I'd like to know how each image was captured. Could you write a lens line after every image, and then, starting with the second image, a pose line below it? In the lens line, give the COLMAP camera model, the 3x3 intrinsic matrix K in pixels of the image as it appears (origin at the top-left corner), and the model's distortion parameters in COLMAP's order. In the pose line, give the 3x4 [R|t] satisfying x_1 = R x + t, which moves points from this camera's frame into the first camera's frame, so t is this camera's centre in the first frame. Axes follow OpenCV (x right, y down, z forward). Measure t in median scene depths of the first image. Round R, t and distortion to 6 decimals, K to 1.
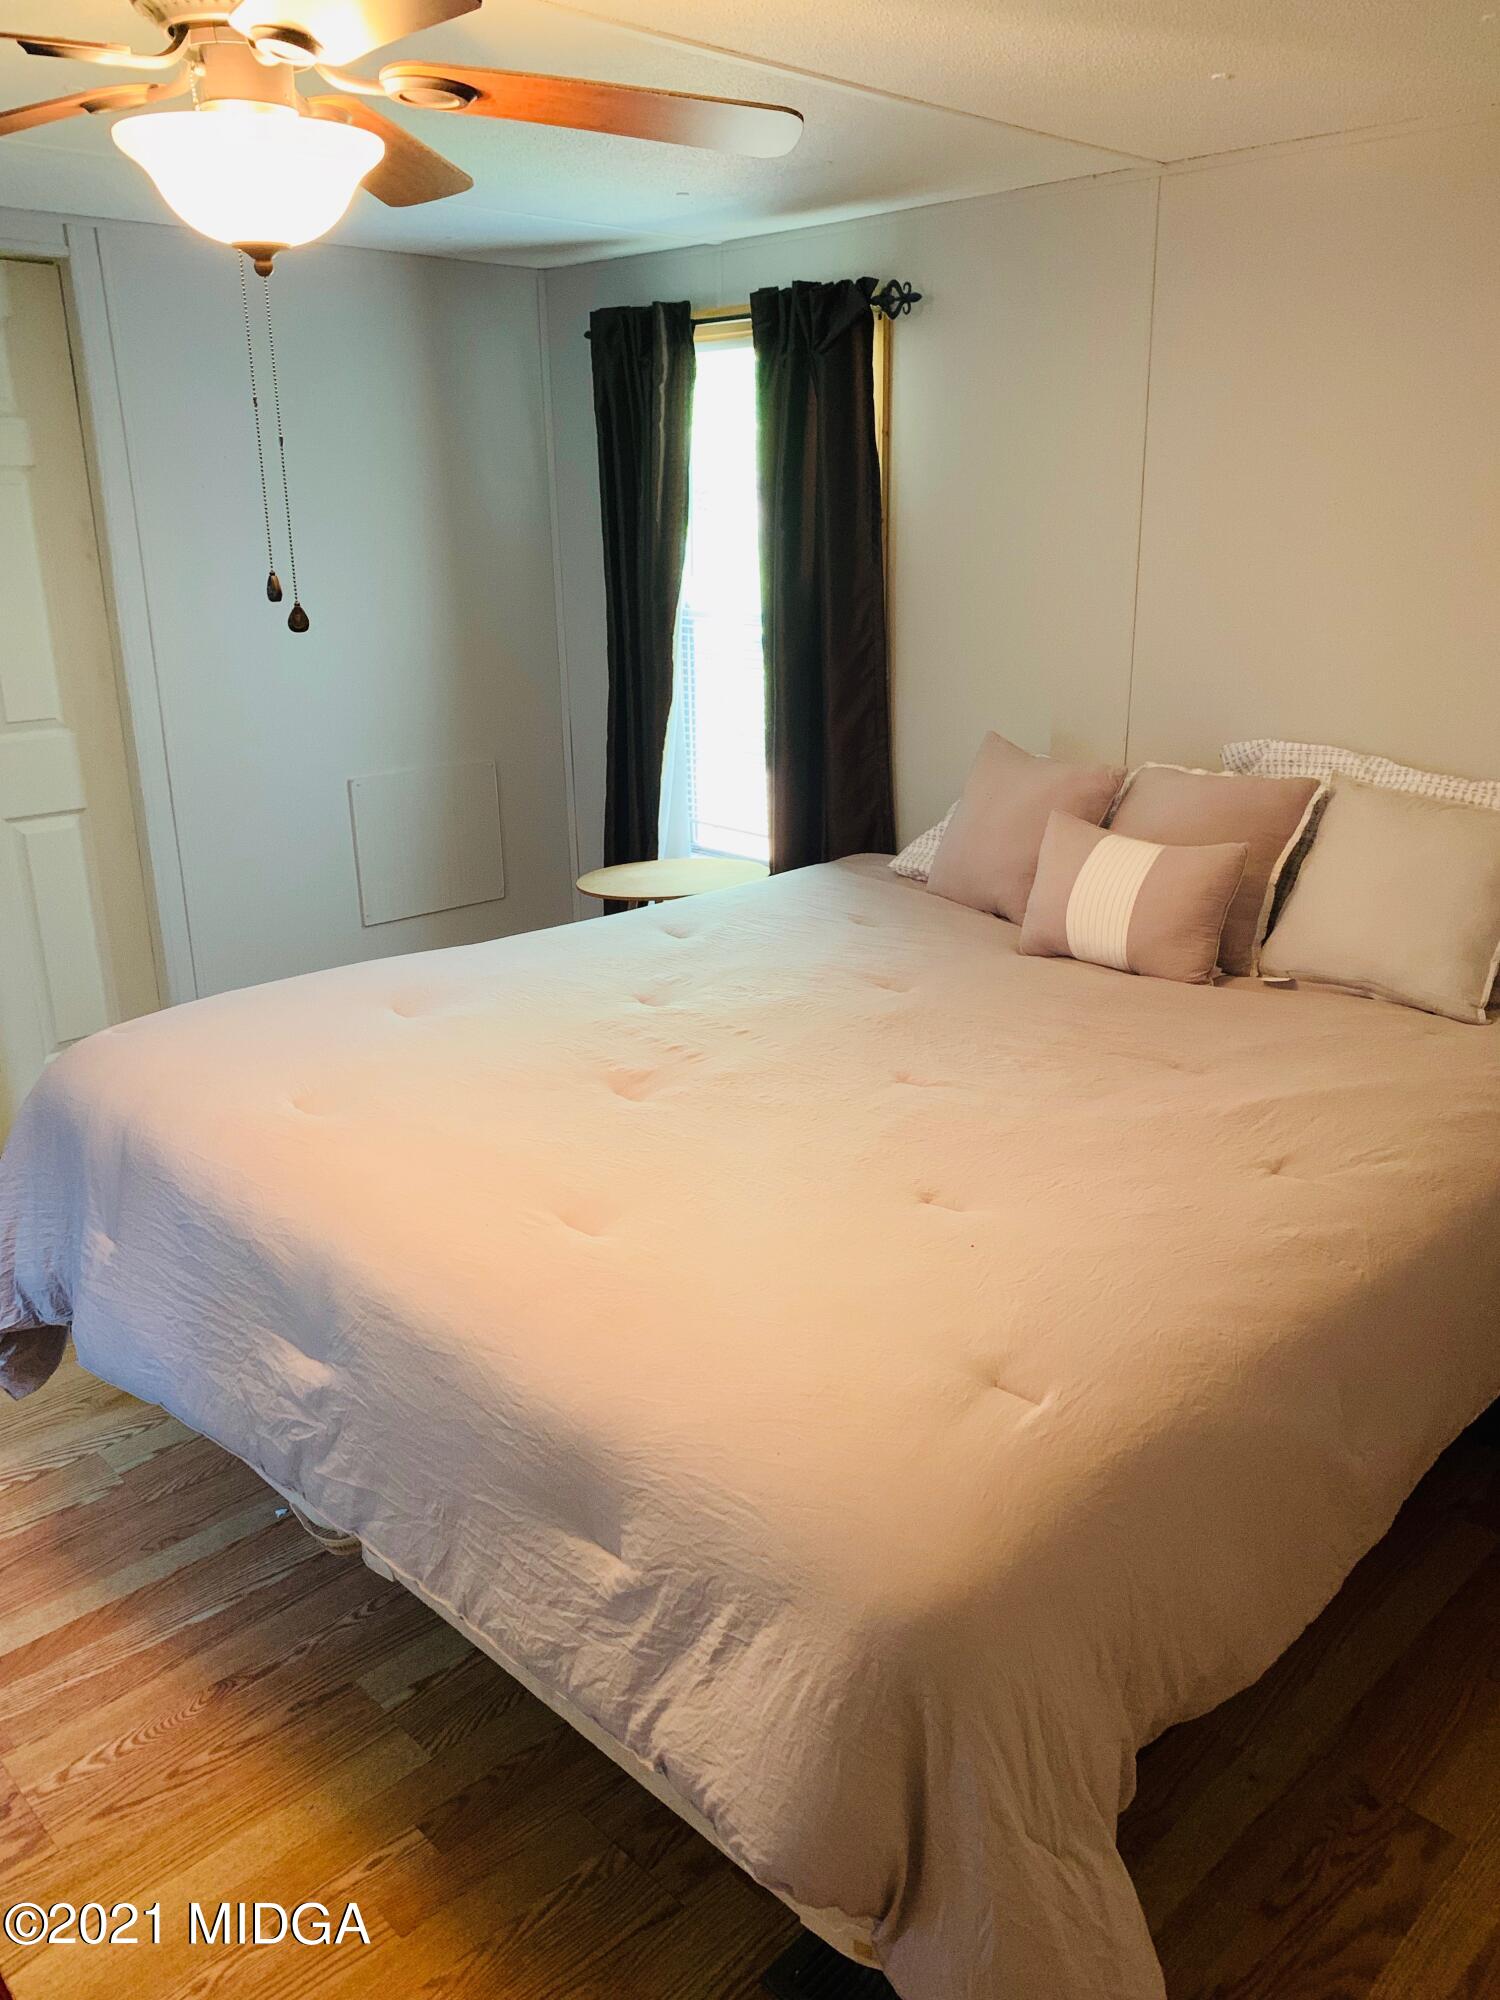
lens RADIAL K [[1549.6, 0, 750.0], [0, 1549.6, 1000.0], [0, 0, 1]] dist [0.032764, -0.004121]
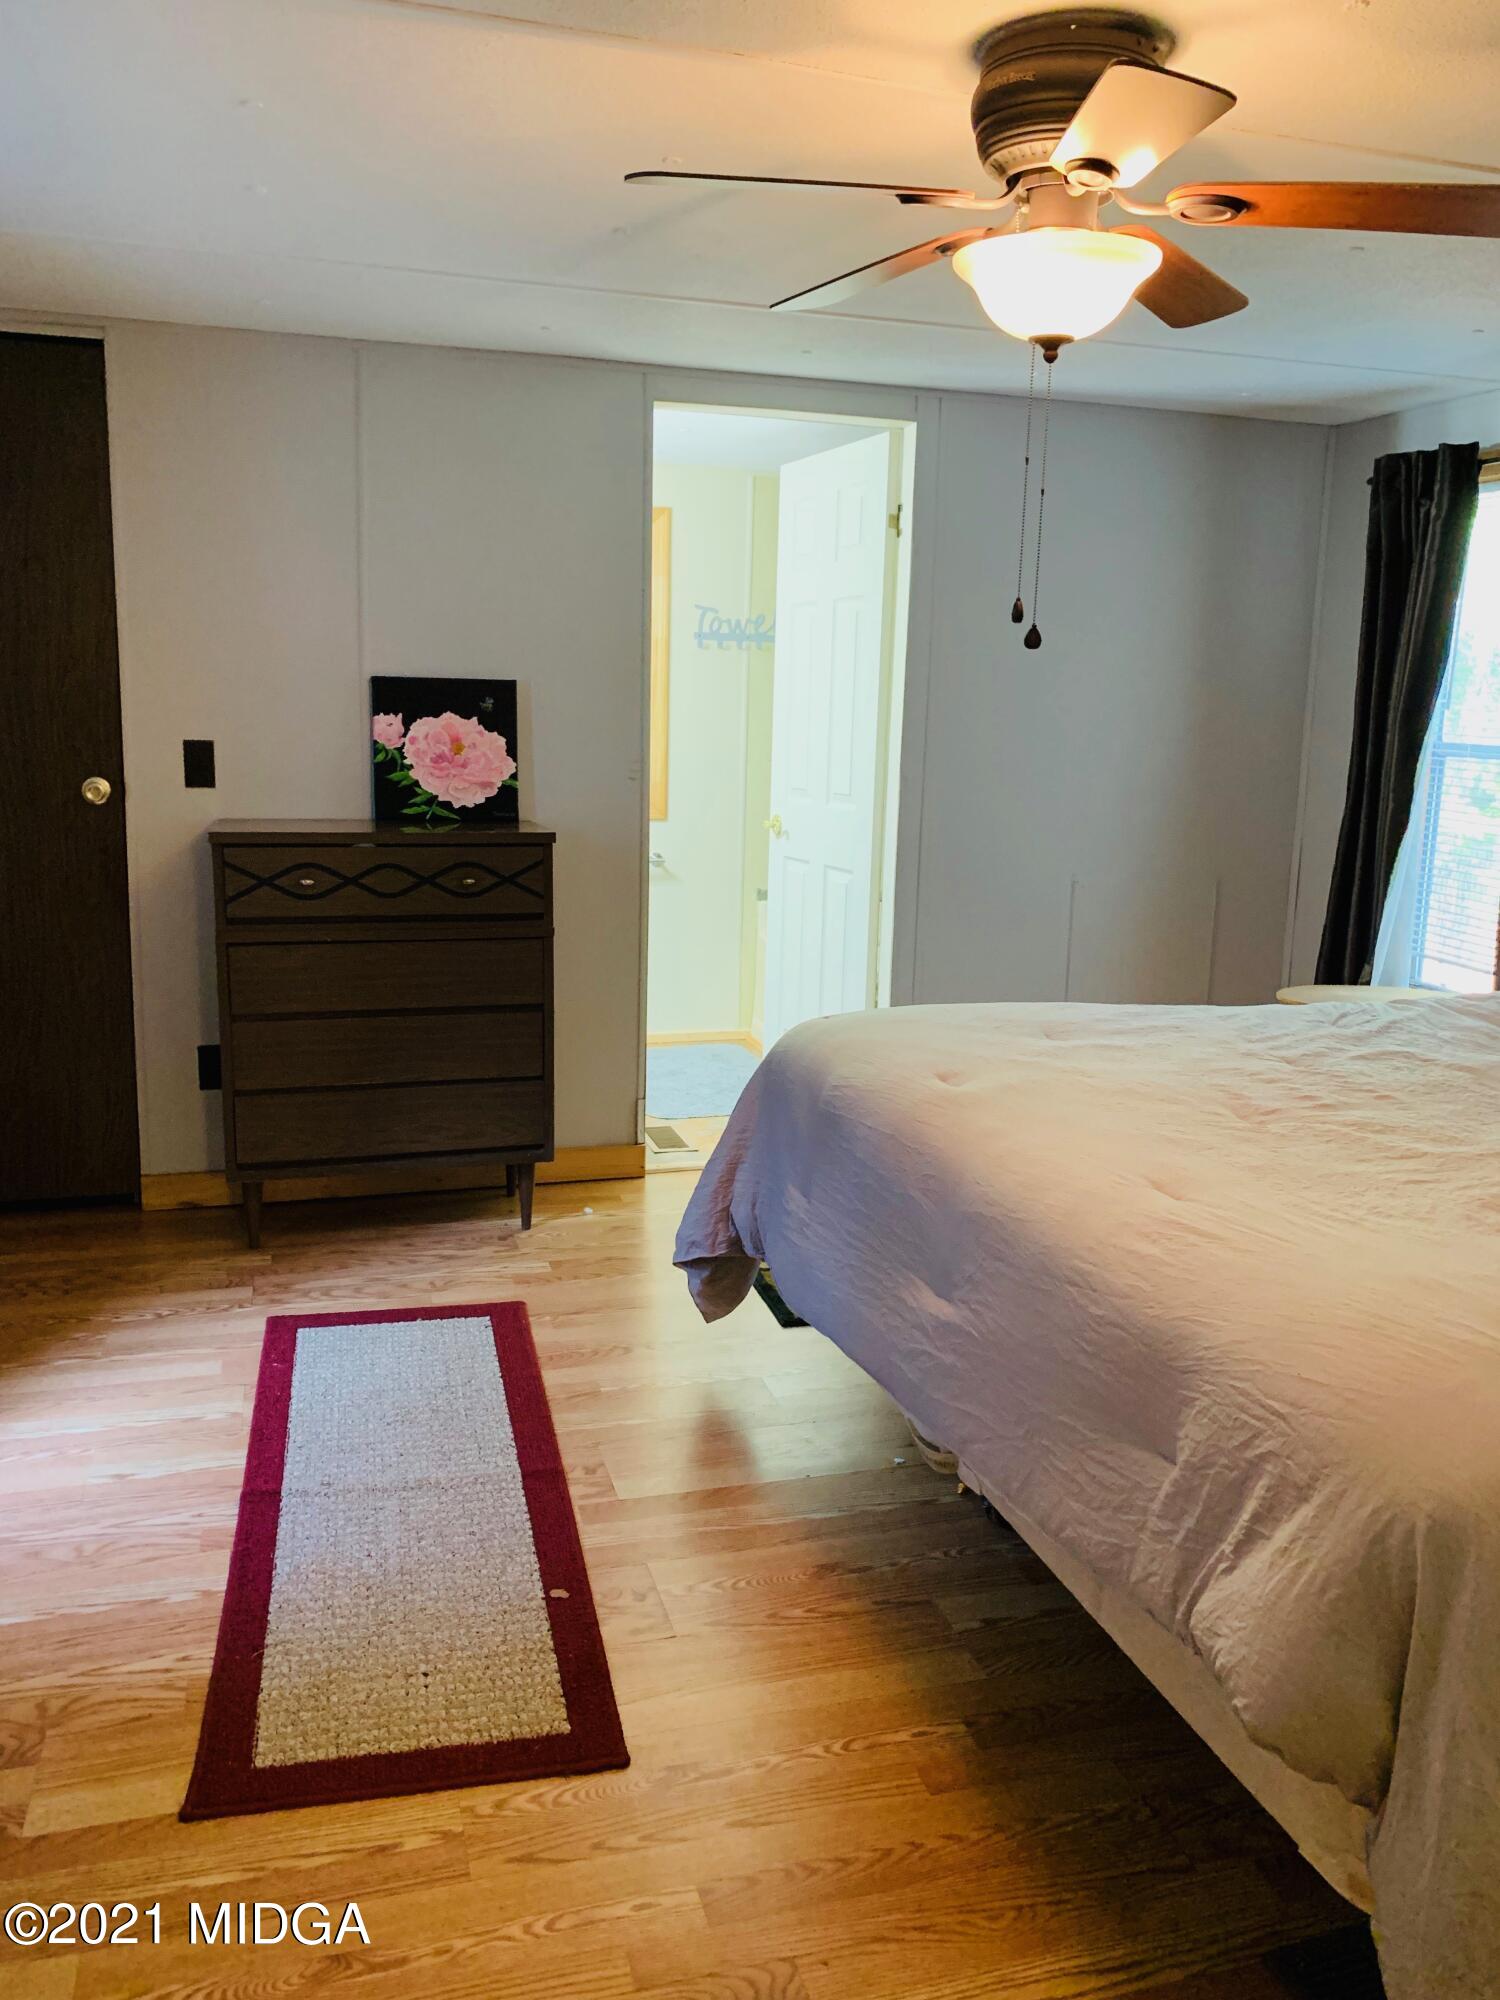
lens RADIAL K [[1573.1, 0, 750.0], [0, 1573.1, 1000.0], [0, 0, 1]] dist [0.000247, -0.006360]
pose [[0.883953, 0.118397, -0.452338, 0.085640], [-0.178882, 0.979446, -0.093206, 0.158930], [0.432006, 0.163305, 0.886963, -0.104694]]
